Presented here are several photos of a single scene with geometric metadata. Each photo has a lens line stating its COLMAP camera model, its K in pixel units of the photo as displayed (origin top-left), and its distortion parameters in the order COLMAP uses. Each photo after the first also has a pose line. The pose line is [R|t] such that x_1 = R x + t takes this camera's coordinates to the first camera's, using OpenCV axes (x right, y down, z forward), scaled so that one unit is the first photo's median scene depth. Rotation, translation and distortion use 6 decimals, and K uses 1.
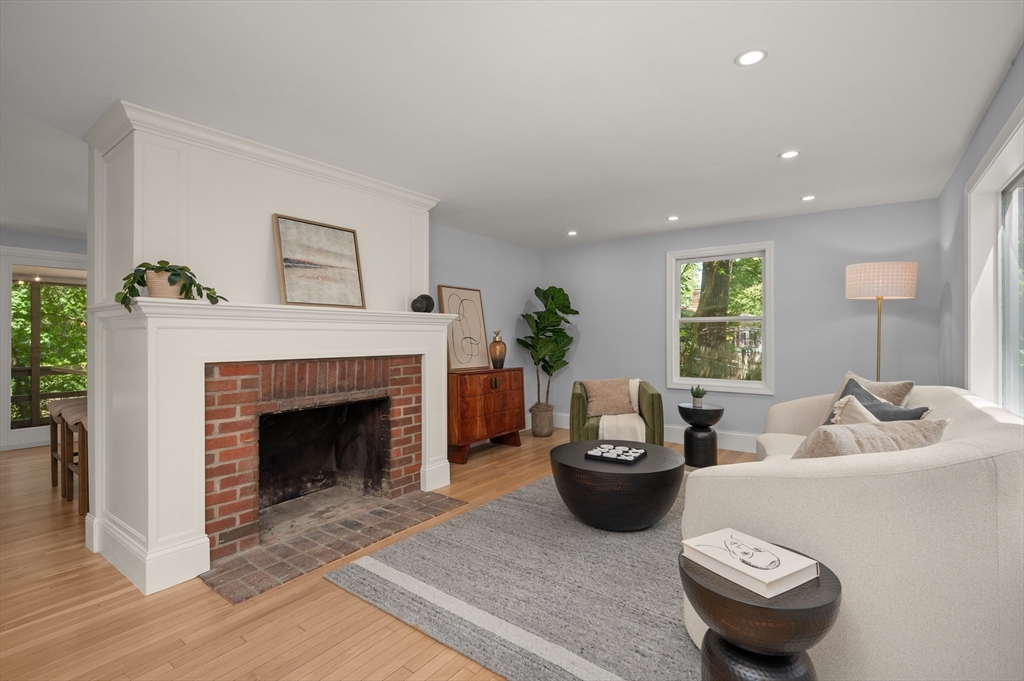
lens RADIAL K [[462.5, 0, 521.3], [0, 462.5, 333.7], [0, 0, 1]] dist [0.002515, -0.000710]
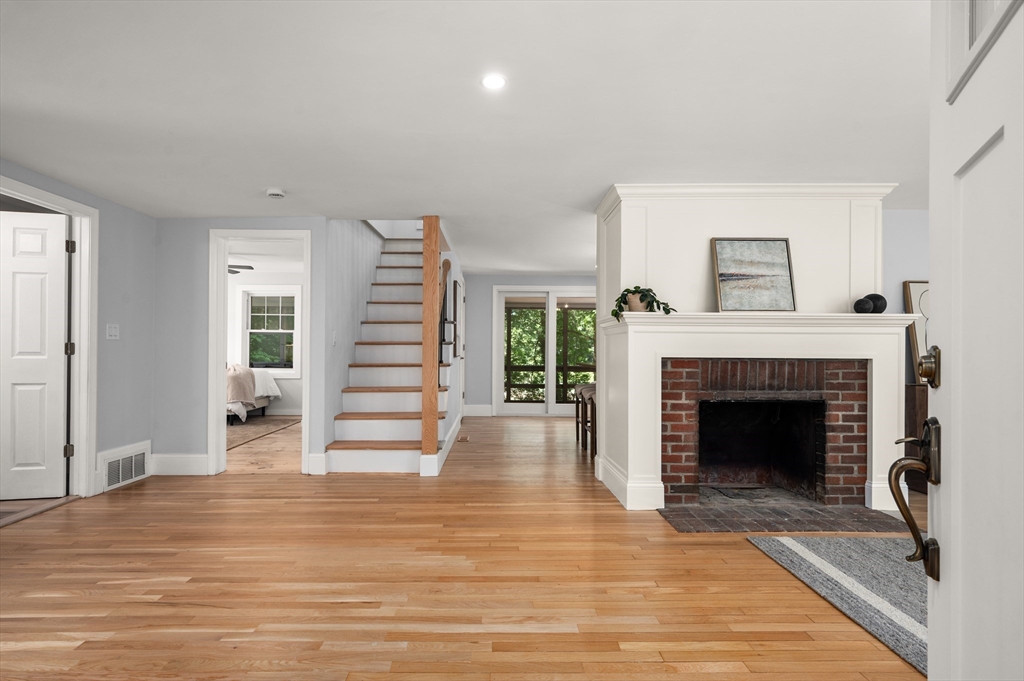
lens RADIAL K [[462.5, 0, 506.5], [0, 462.5, 345.5], [0, 0, 1]] dist [0.002515, -0.000710]
pose [[0.596501, 0.003253, -0.802605, 0.120898], [-0.002145, 0.999995, 0.002459, 0.020989], [0.802609, 0.000255, 0.596505, -0.158194]]
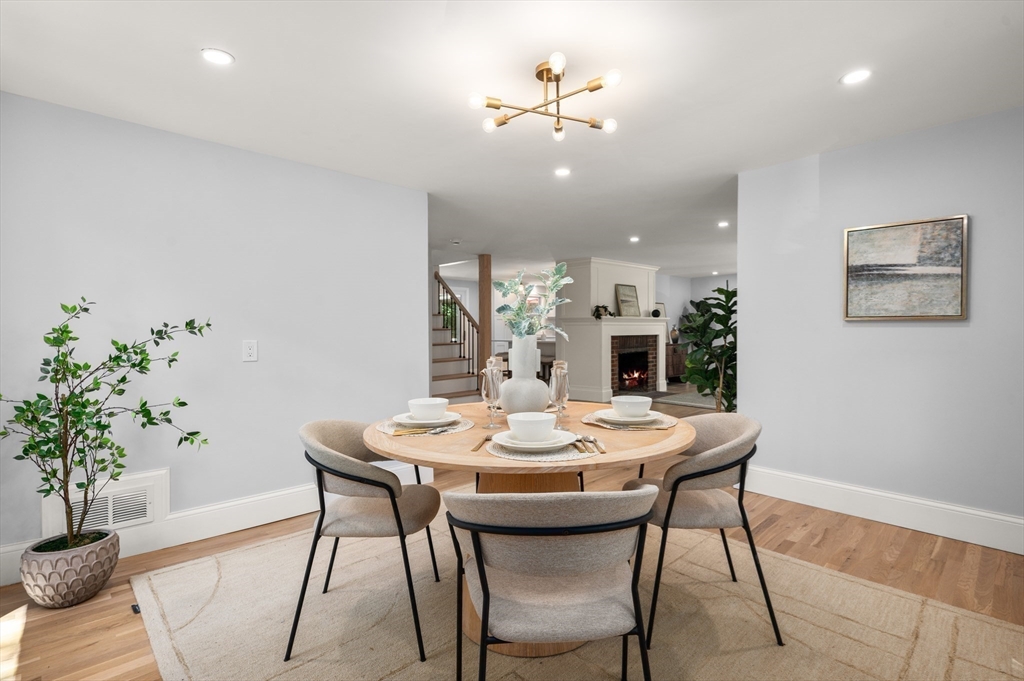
lens RADIAL K [[492.8, 0, 510.1], [0, 492.8, 336.4], [0, 0, 1]] dist [-0.002762, -0.000062]
pose [[0.982448, 0.004409, -0.186486, -0.624572], [0.000323, 0.999679, 0.025338, -0.016279], [0.186538, -0.024954, 0.982131, -2.123907]]
